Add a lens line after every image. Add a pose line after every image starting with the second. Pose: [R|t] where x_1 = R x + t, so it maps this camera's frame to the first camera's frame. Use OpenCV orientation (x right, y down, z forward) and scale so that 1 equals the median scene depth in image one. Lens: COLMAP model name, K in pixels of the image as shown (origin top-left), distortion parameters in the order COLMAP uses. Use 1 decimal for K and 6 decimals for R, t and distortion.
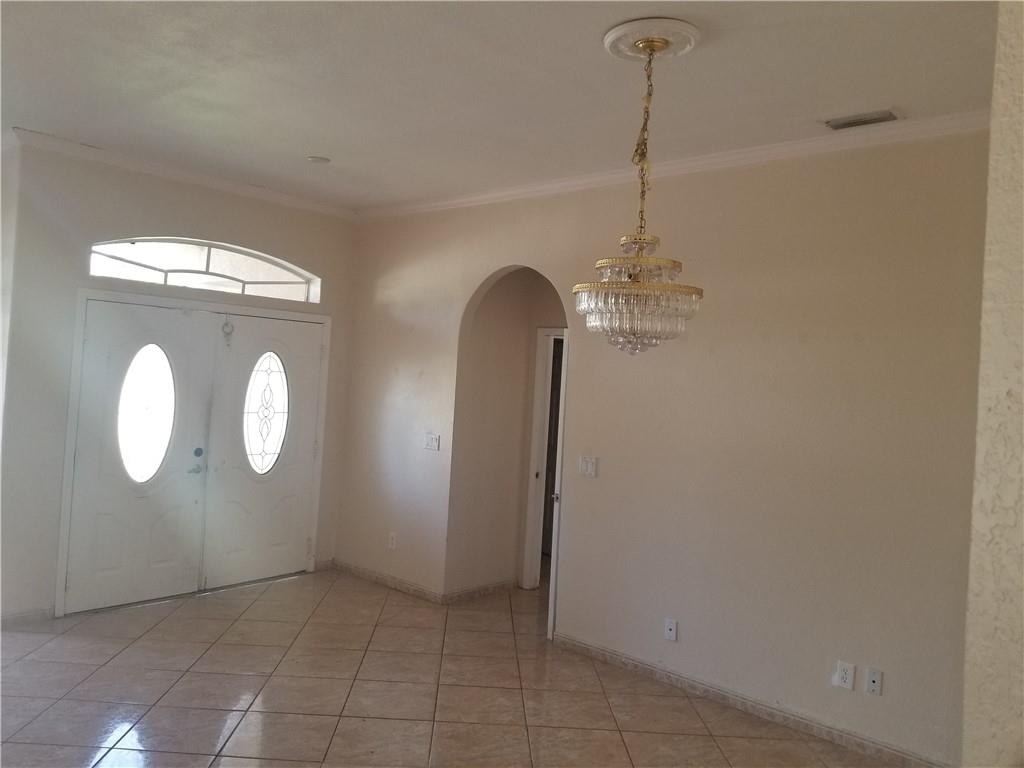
lens RADIAL K [[800.2, 0, 497.2], [0, 800.2, 345.8], [0, 0, 1]] dist [0.079858, -0.142560]
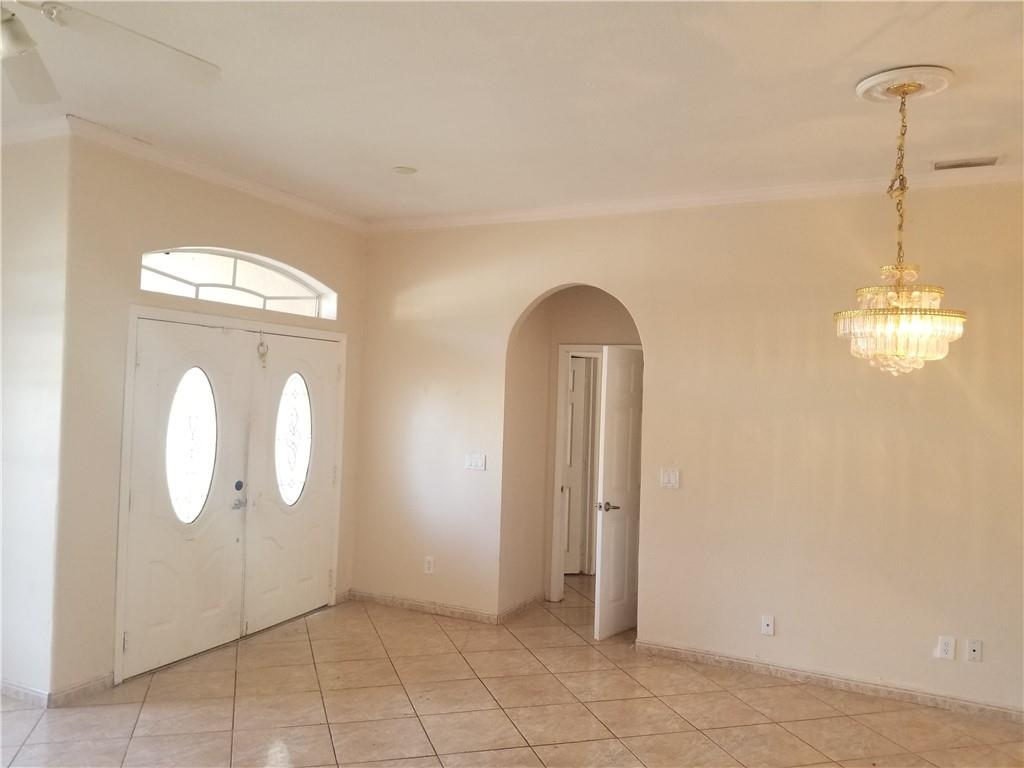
lens RADIAL K [[801.1, 0, 511.9], [0, 801.1, 374.2], [0, 0, 1]] dist [0.063855, -0.109132]
pose [[0.962739, -0.019143, 0.269753, -0.332793], [0.012699, 0.999591, 0.025615, -0.013211], [-0.270133, -0.021235, 0.962589, 0.050846]]
